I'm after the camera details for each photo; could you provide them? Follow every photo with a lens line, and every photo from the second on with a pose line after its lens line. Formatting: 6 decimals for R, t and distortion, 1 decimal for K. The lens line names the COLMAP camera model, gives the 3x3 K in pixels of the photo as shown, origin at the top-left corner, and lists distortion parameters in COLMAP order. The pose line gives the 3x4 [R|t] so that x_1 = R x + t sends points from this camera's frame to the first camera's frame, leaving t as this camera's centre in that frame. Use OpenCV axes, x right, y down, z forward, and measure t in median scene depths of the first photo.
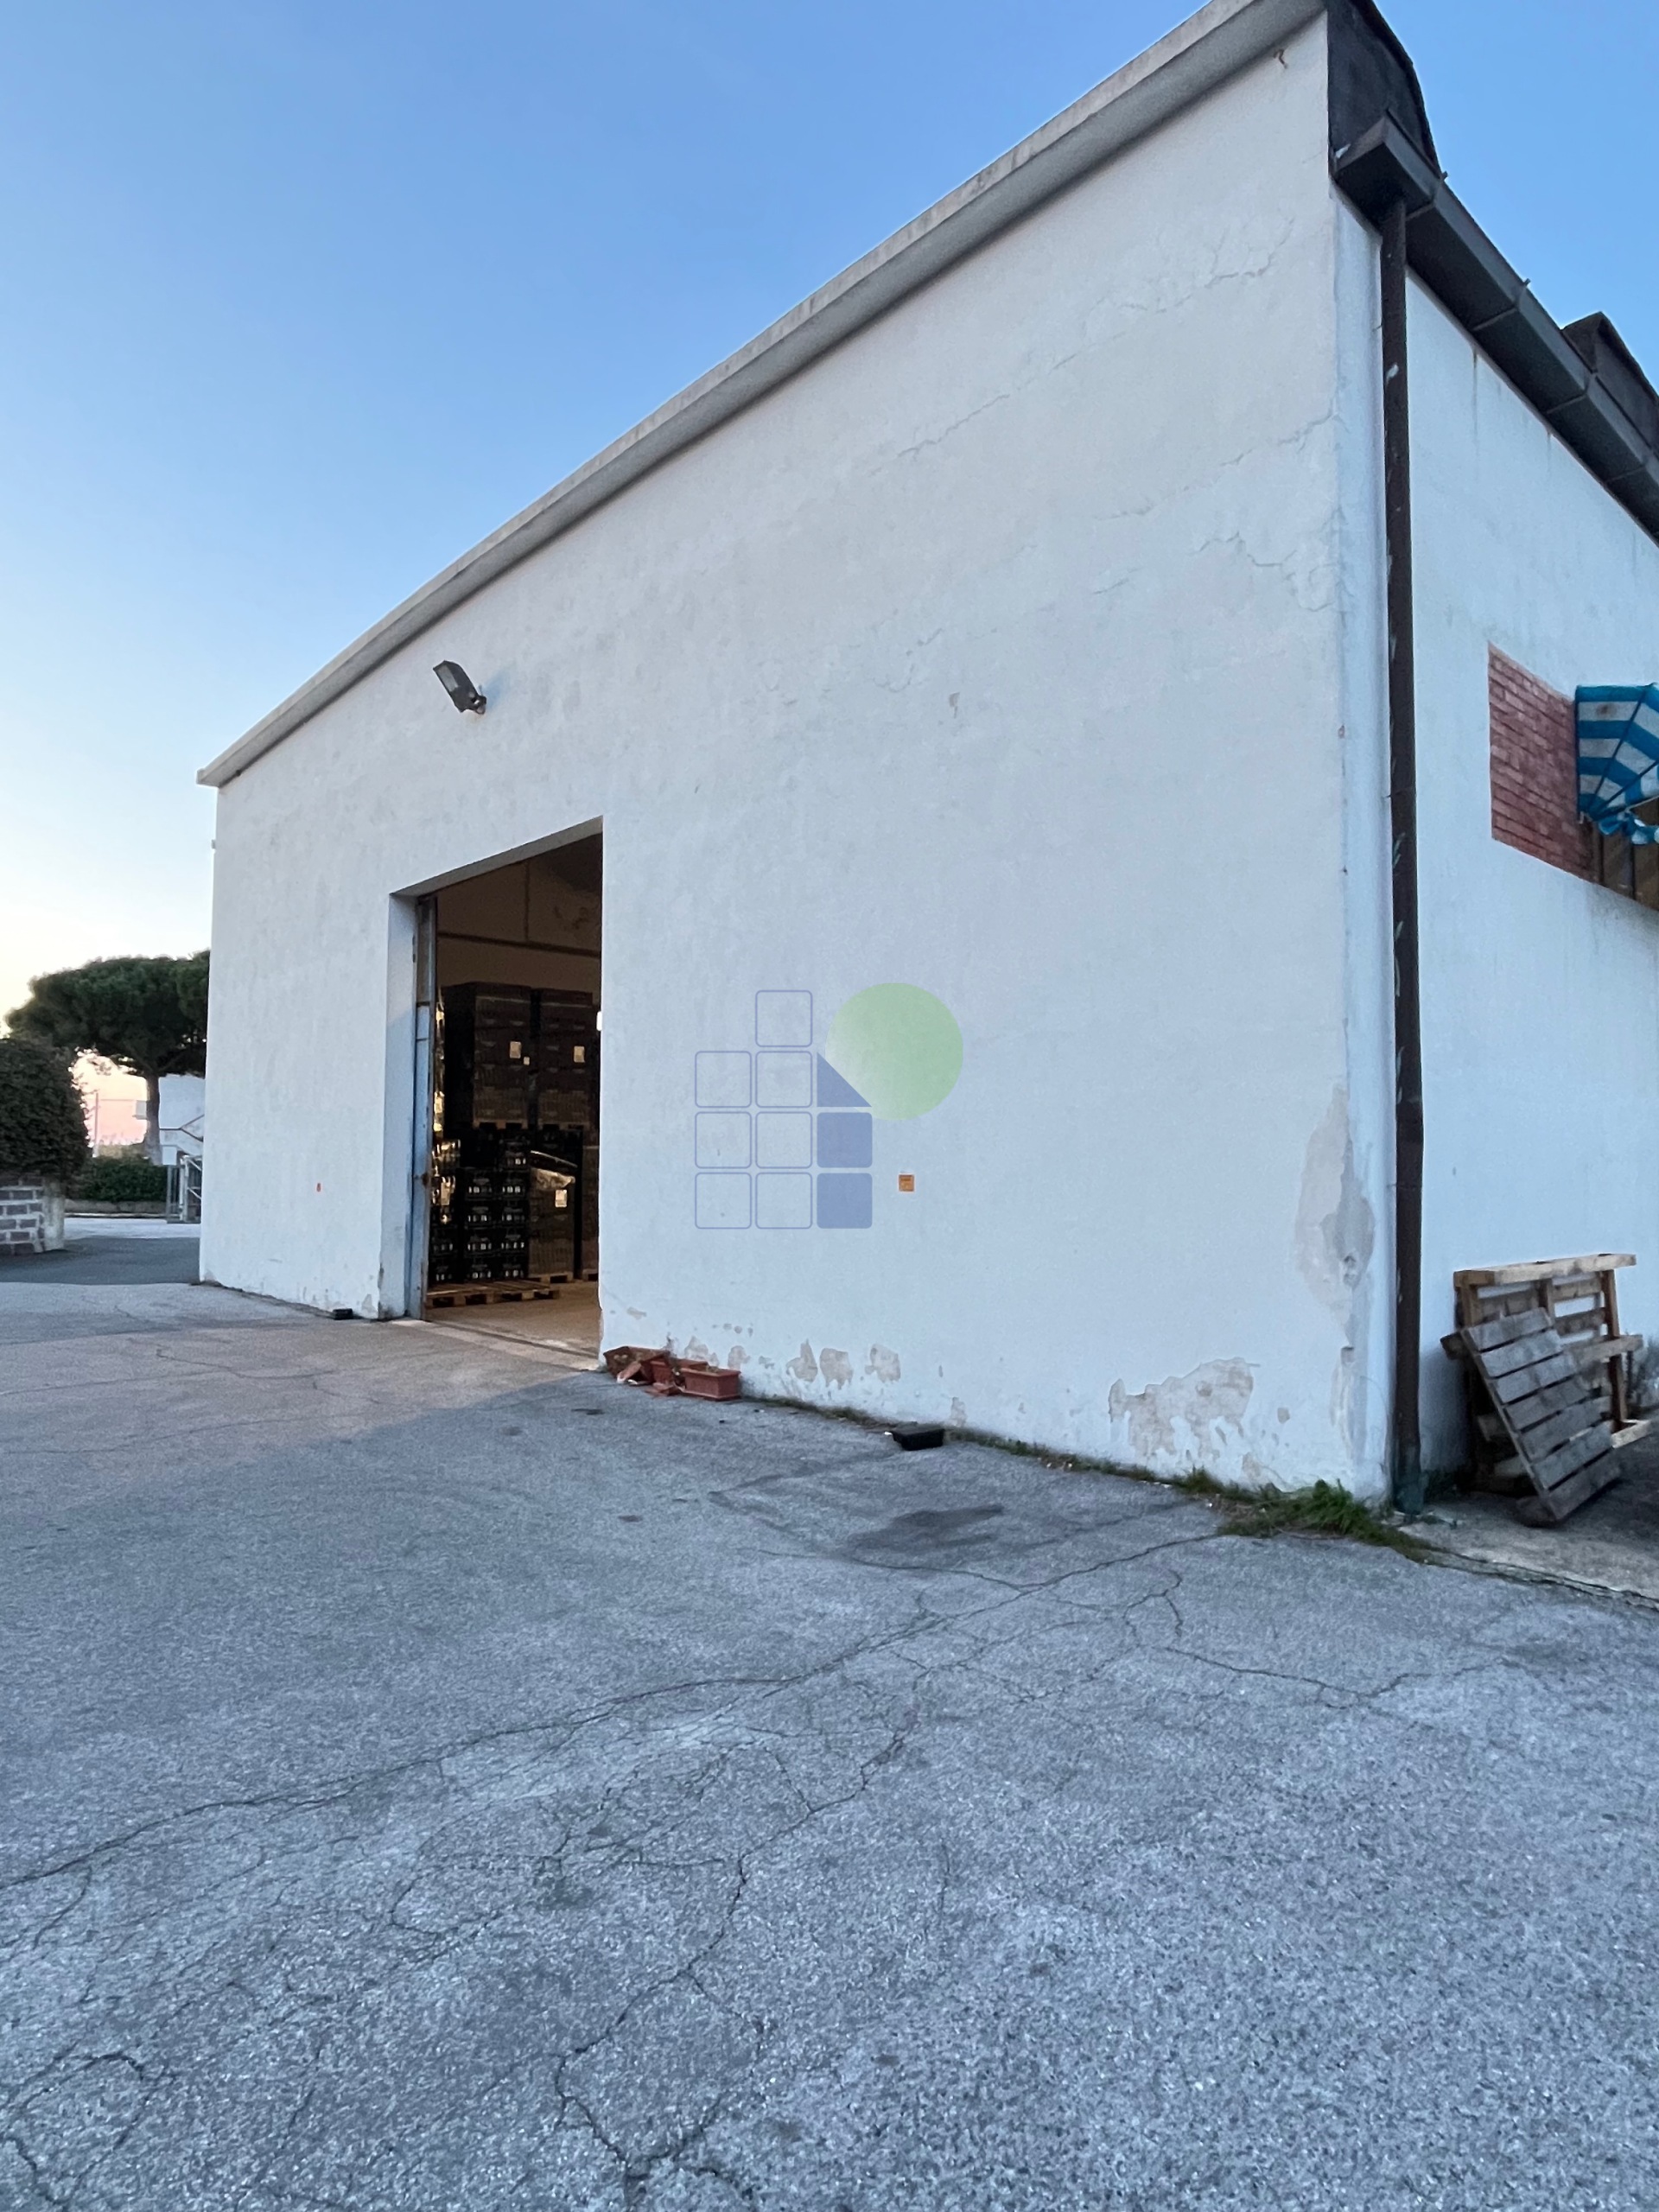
lens RADIAL K [[1282.8, 0, 839.2], [0, 1282.8, 1095.5], [0, 0, 1]] dist [-0.002452, -0.001754]
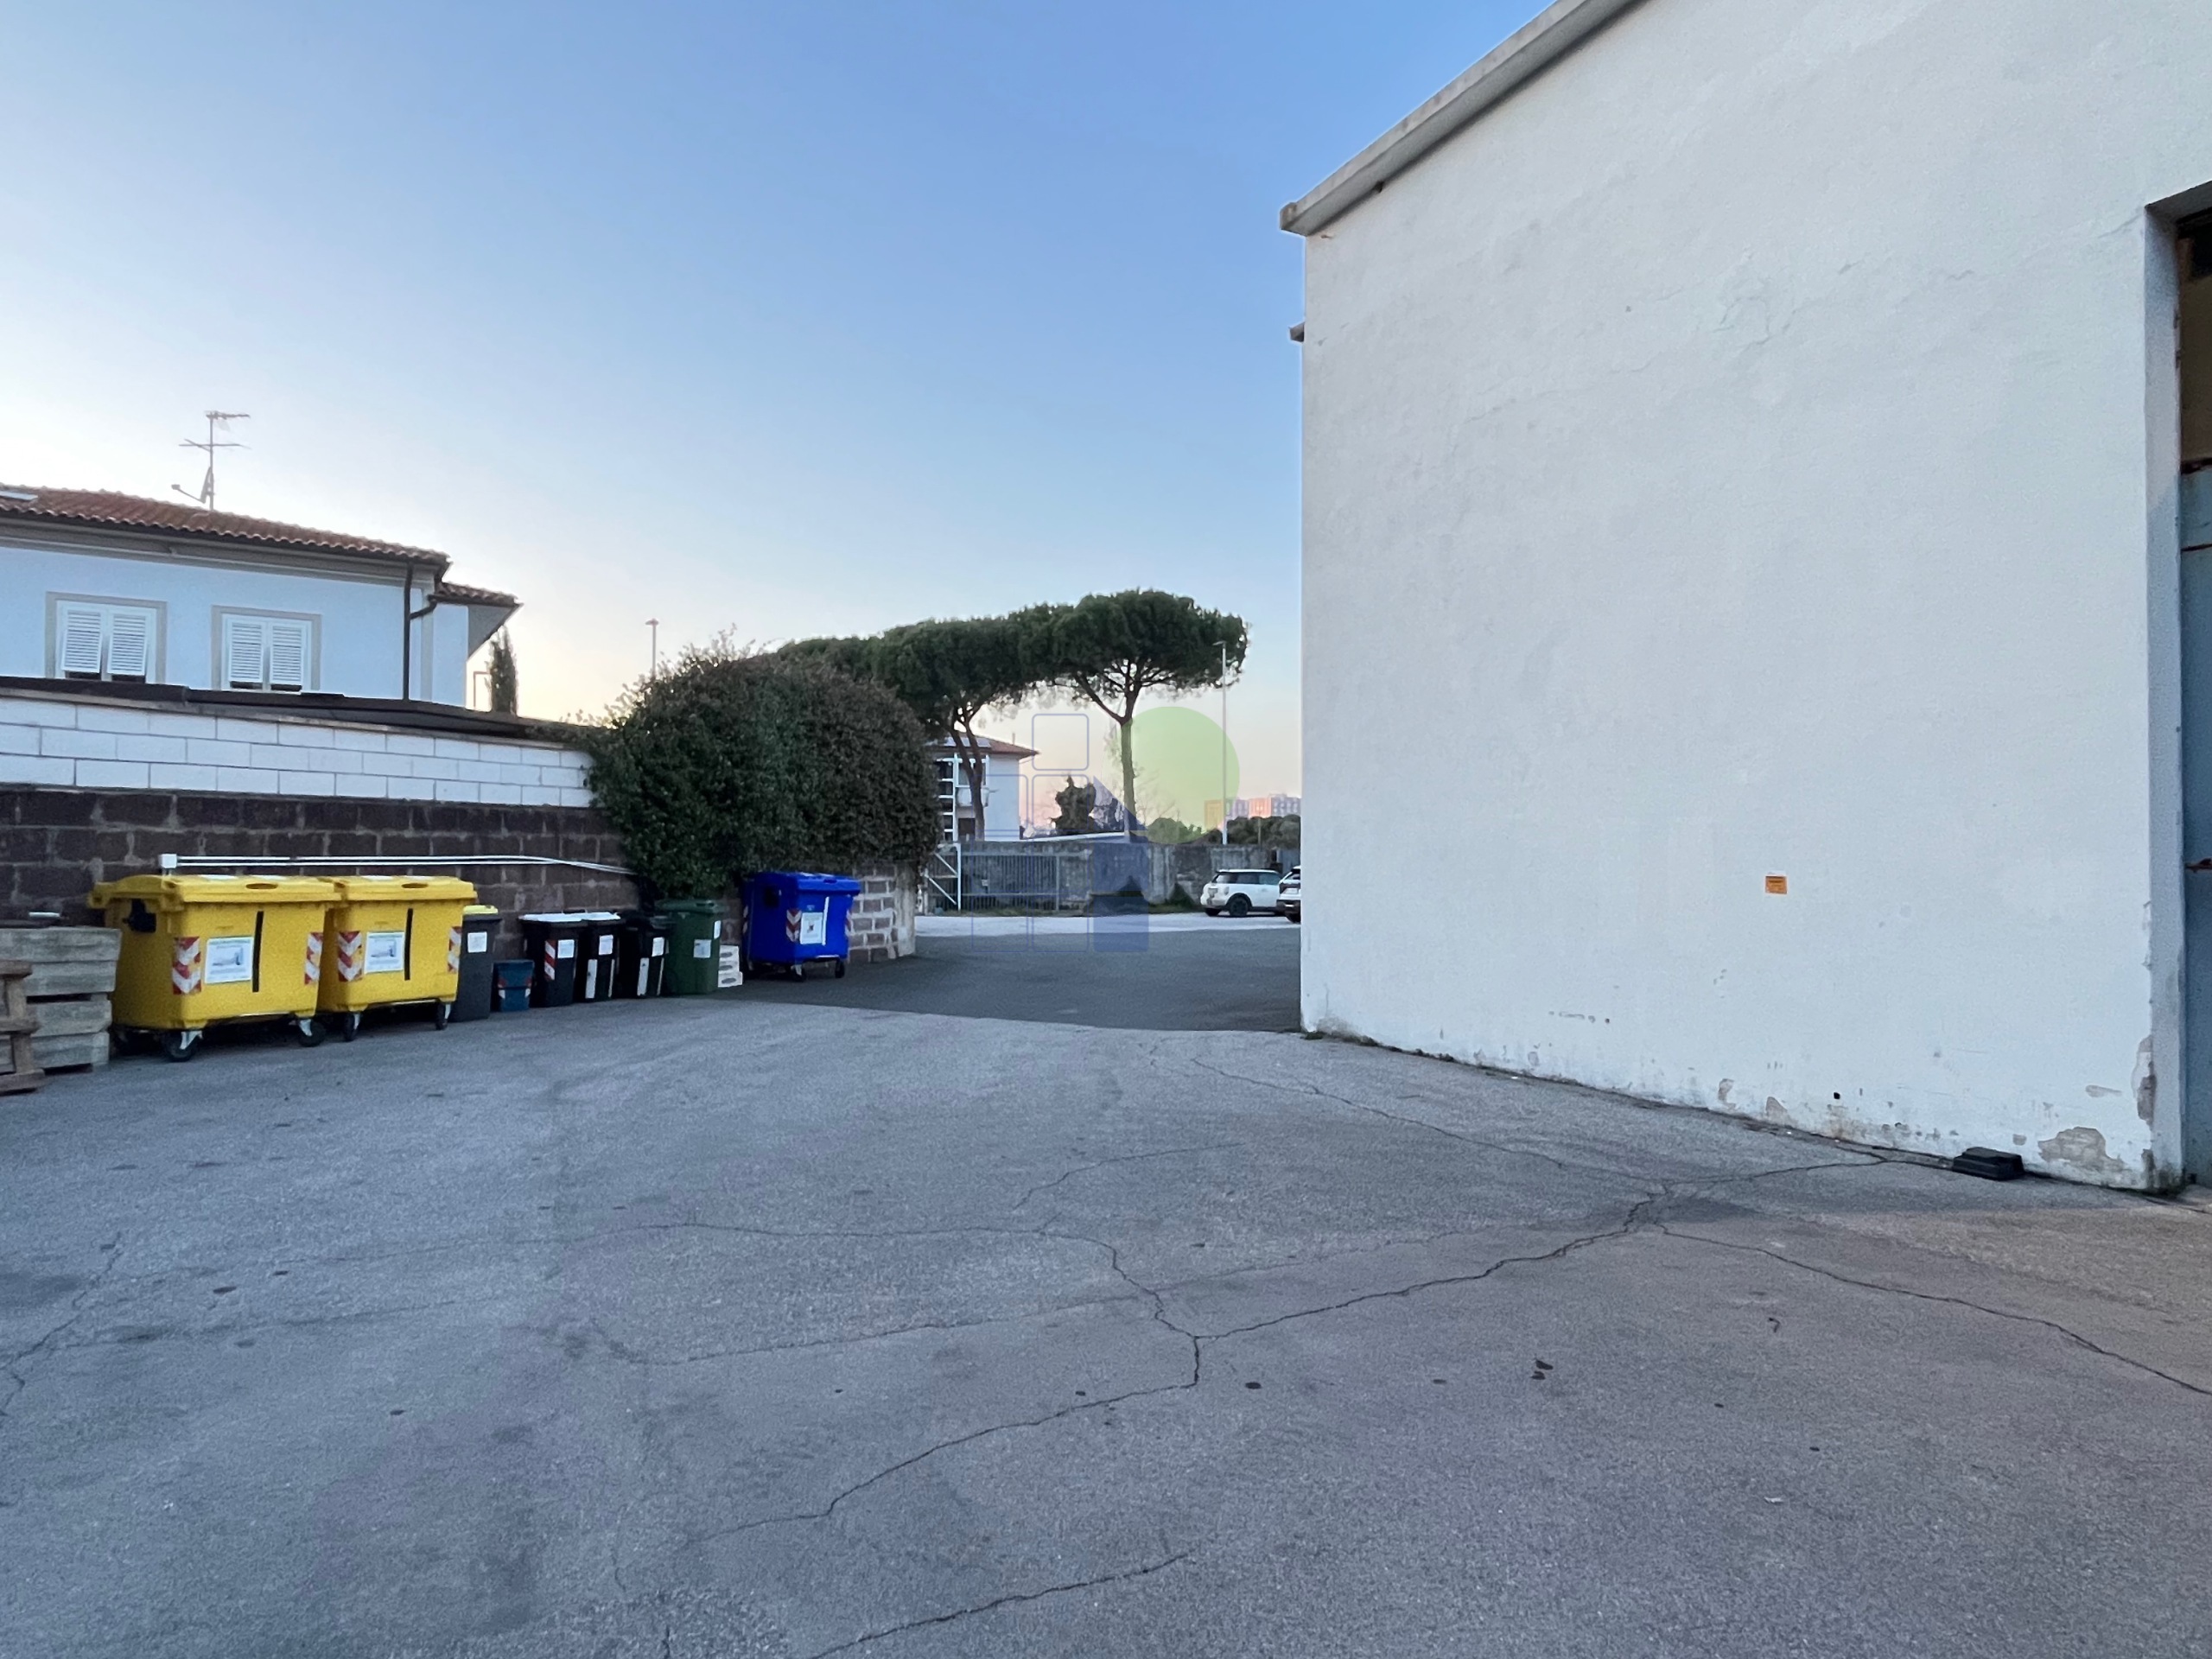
lens RADIAL K [[1282.8, 0, 1106.0], [0, 1282.8, 829.5], [0, 0, 1]] dist [-0.002452, -0.001754]
pose [[0.972638, -0.008449, -0.232173, -0.586805], [0.017187, 0.999217, 0.035636, 0.030153], [0.231690, -0.038651, 0.972022, 0.491384]]
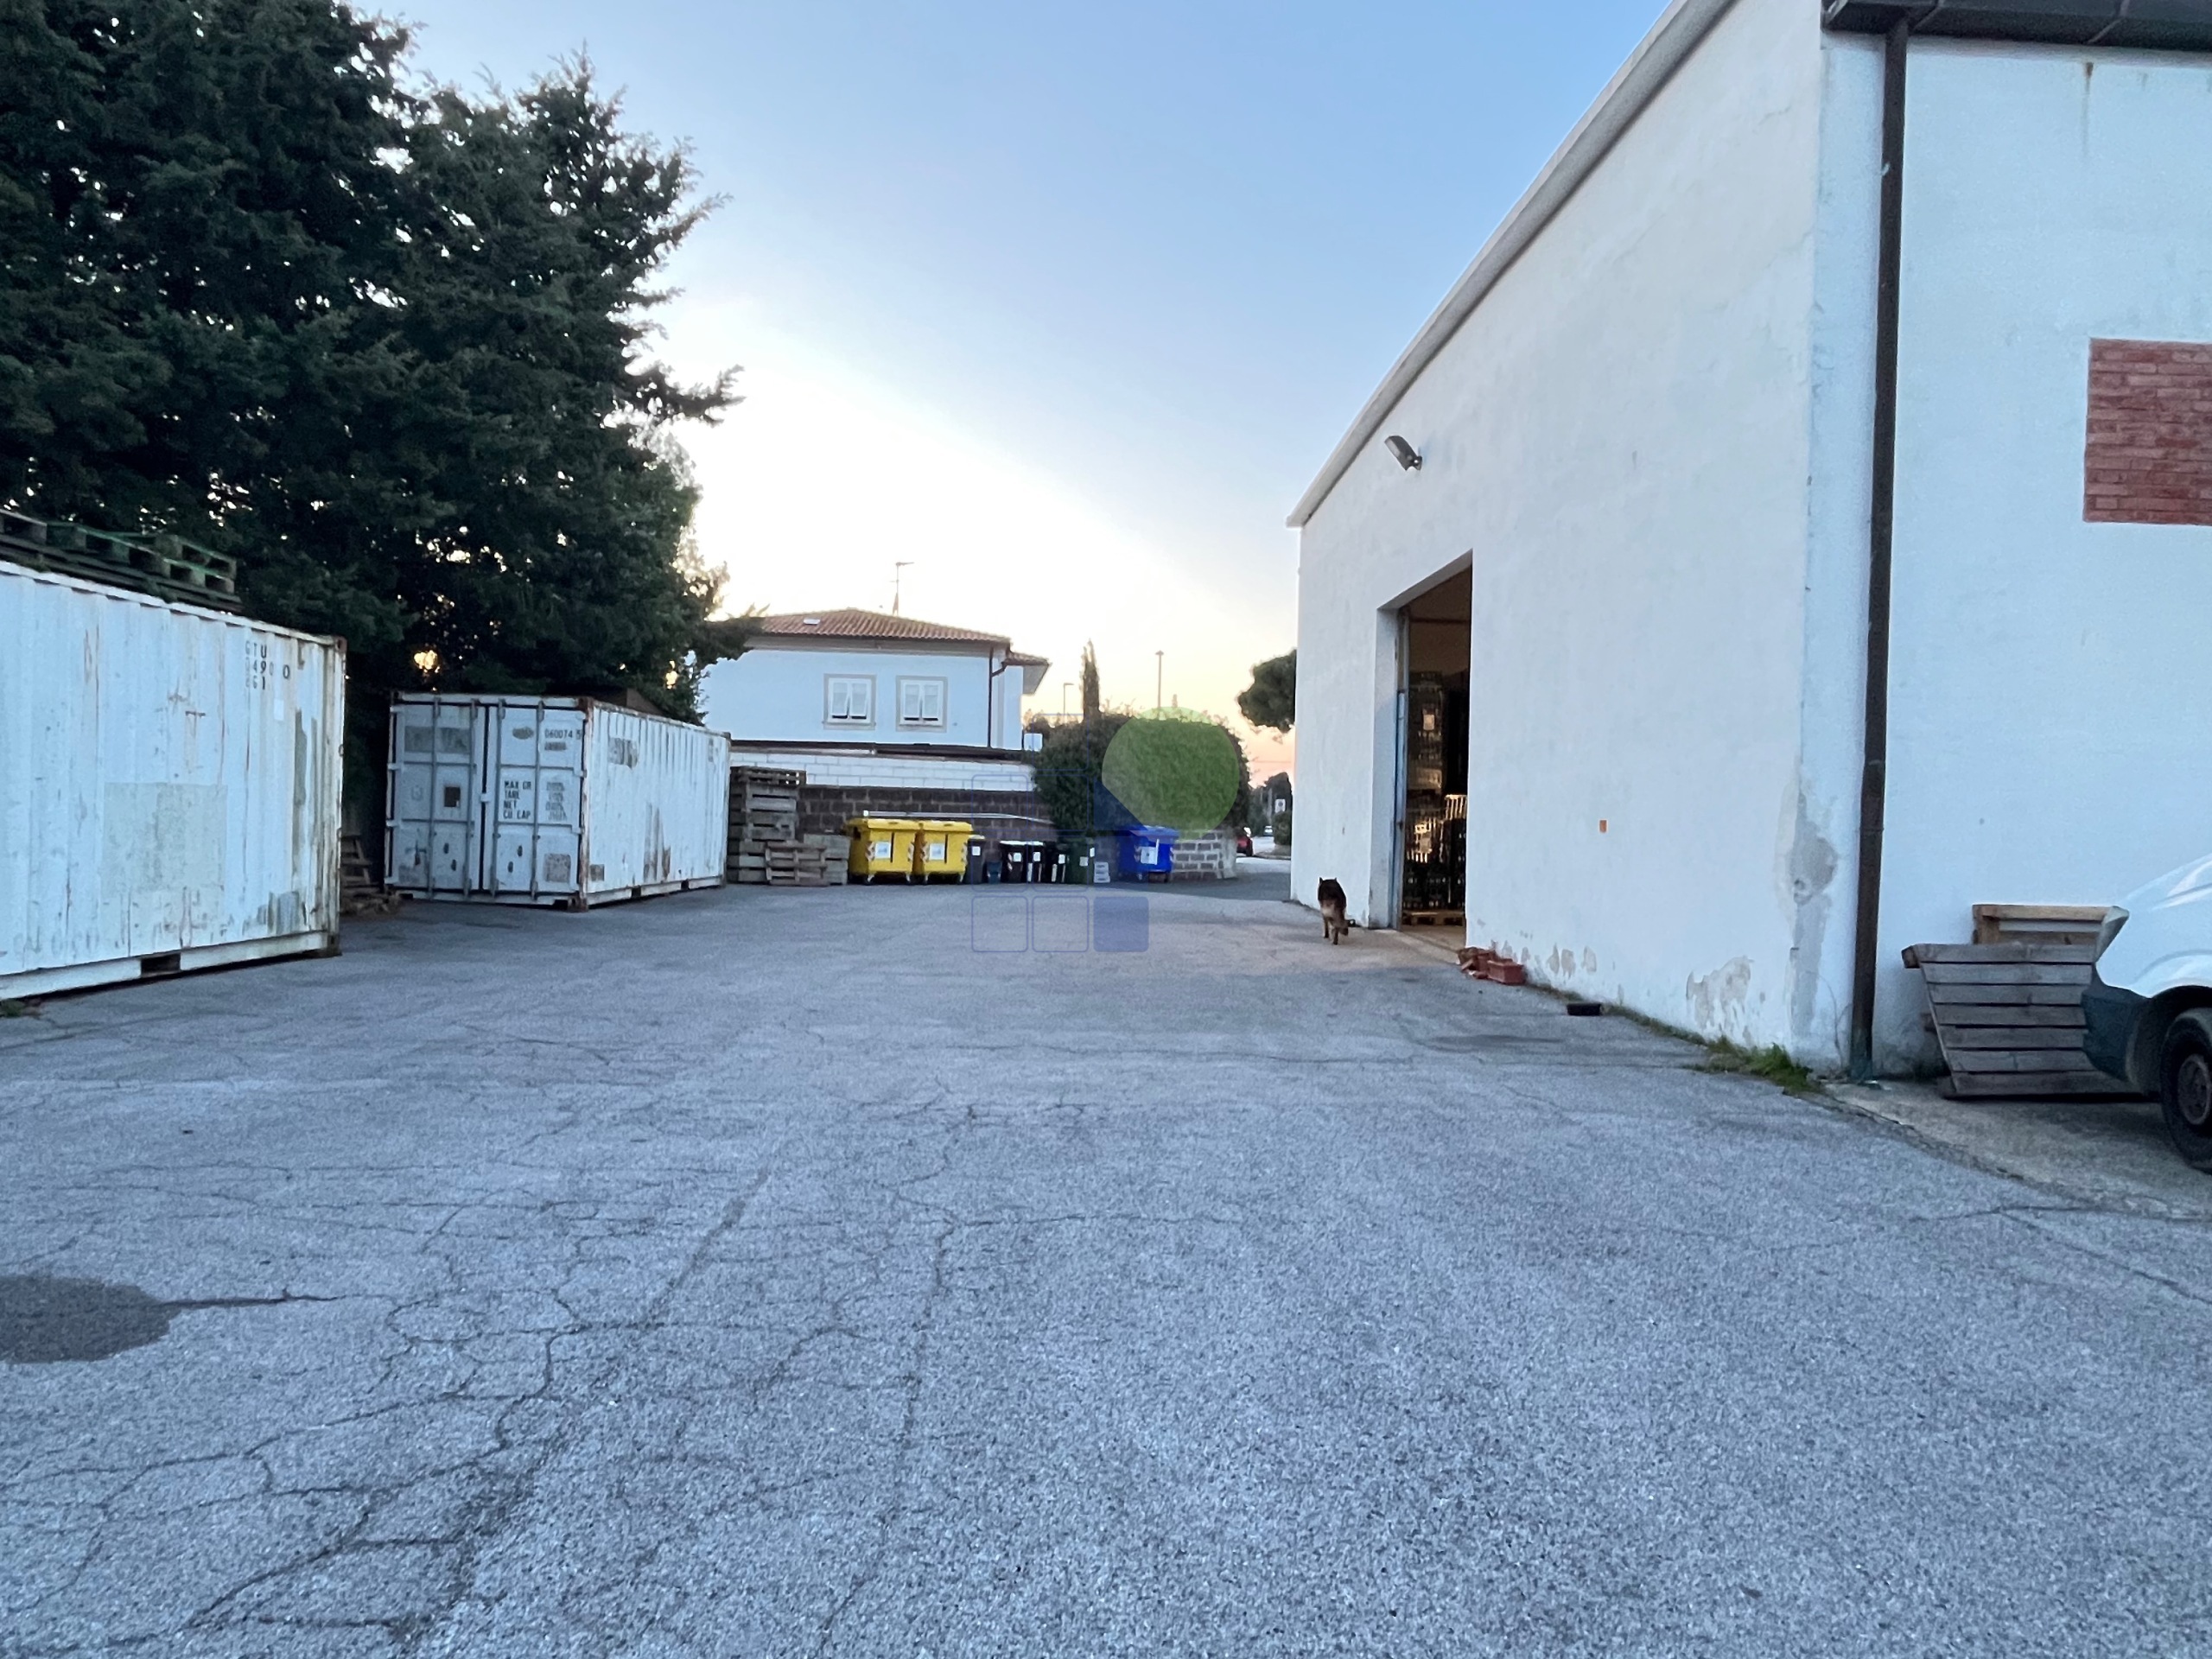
lens RADIAL K [[1282.8, 0, 1106.0], [0, 1282.8, 829.5], [0, 0, 1]] dist [-0.002452, -0.001754]
pose [[0.763613, 0.016981, -0.645451, 0.298272], [0.021887, 0.998399, 0.052160, -0.005872], [0.645303, -0.053958, 0.762019, -0.203592]]
